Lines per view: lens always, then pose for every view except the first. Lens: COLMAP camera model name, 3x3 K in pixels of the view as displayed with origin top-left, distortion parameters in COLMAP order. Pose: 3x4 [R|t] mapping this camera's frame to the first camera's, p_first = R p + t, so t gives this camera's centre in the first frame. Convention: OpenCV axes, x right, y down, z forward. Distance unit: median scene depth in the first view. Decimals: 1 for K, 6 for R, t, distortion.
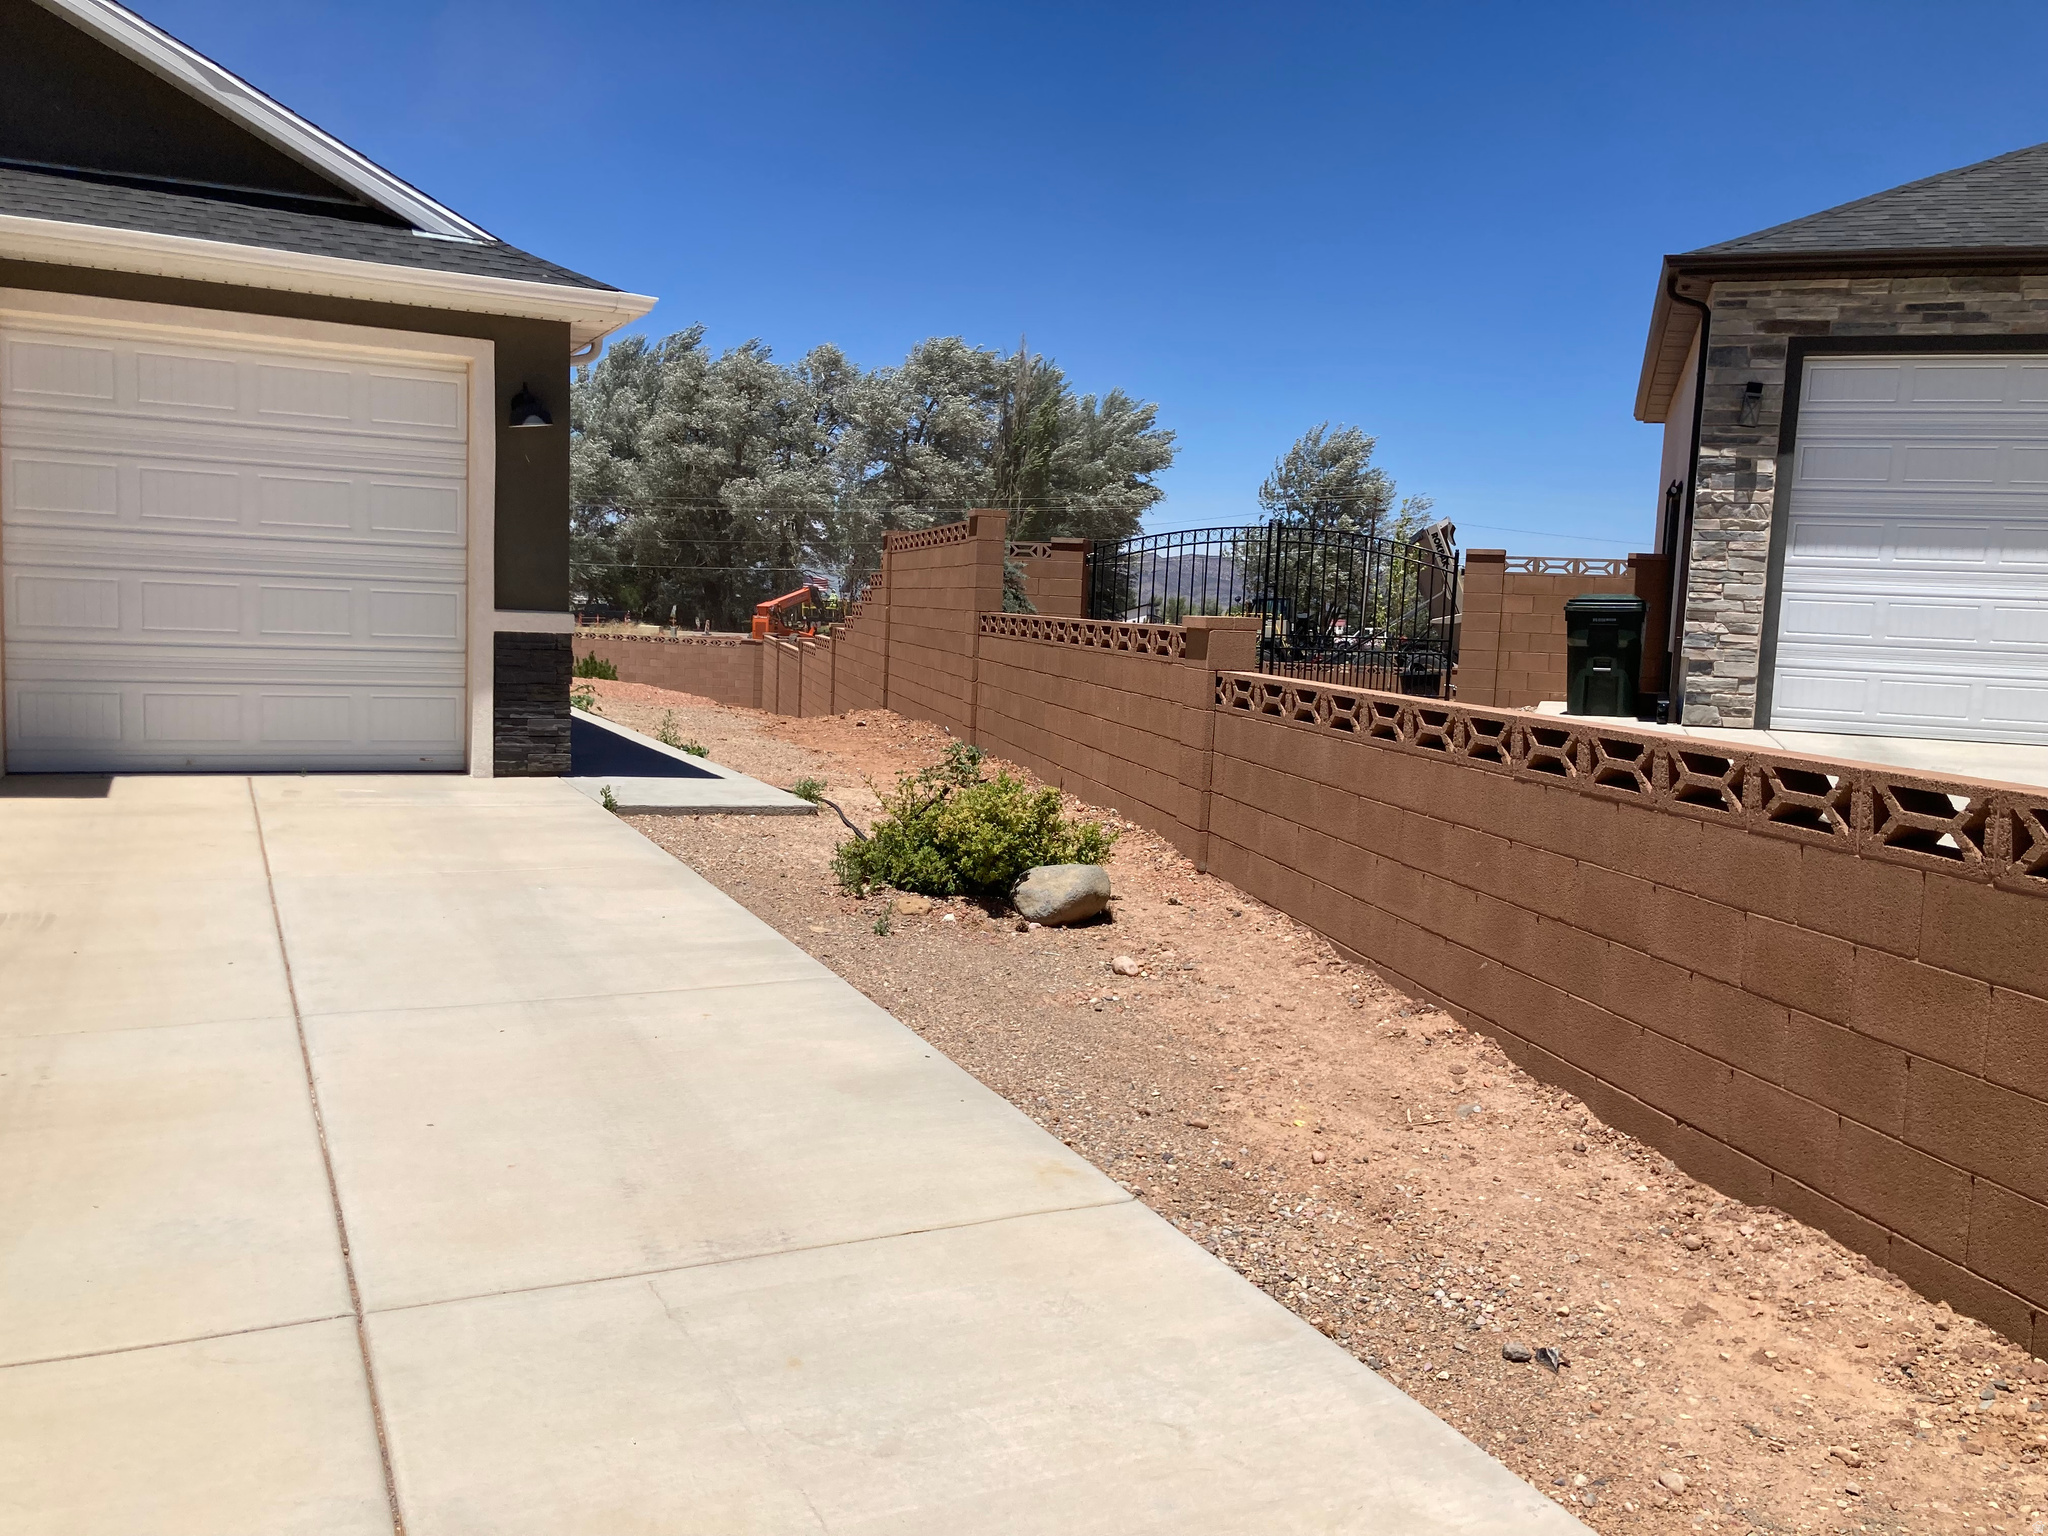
lens RADIAL K [[1634.9, 0, 1032.5], [0, 1634.9, 770.0], [0, 0, 1]] dist [0.010049, -0.005641]
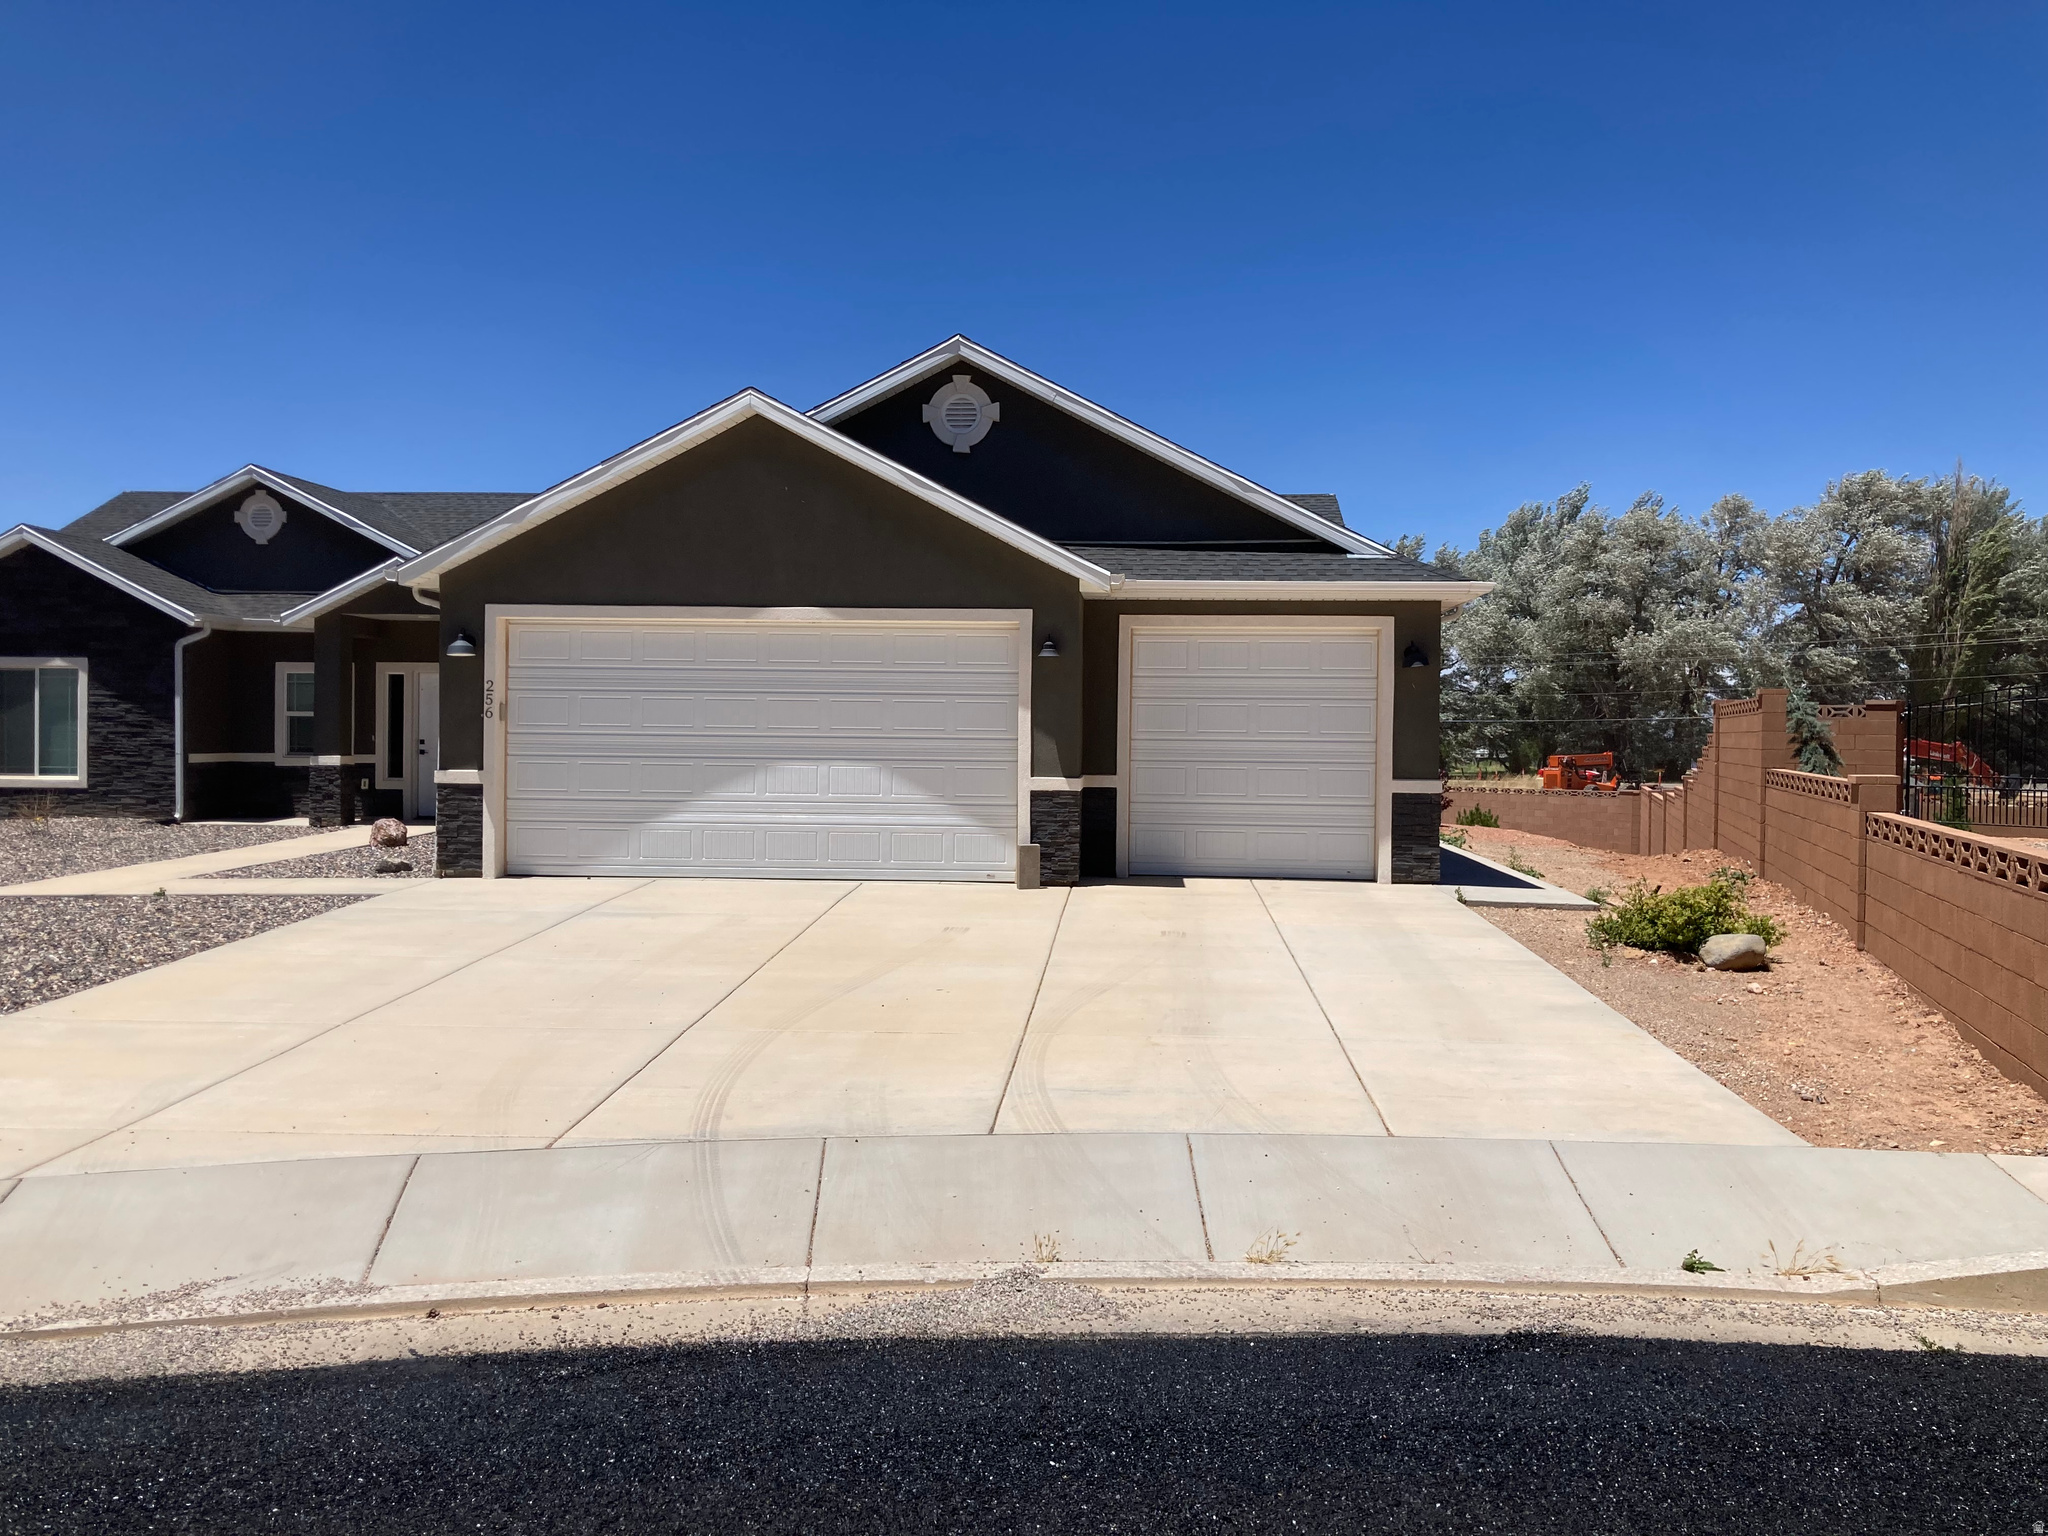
lens RADIAL K [[1634.9, 0, 1032.5], [0, 1634.9, 770.0], [0, 0, 1]] dist [0.010049, -0.005641]
pose [[0.858021, -0.022041, -0.513141, 0.183452], [-0.025521, 0.996015, -0.085456, 0.037670], [0.512980, 0.086419, 0.854039, -0.529127]]
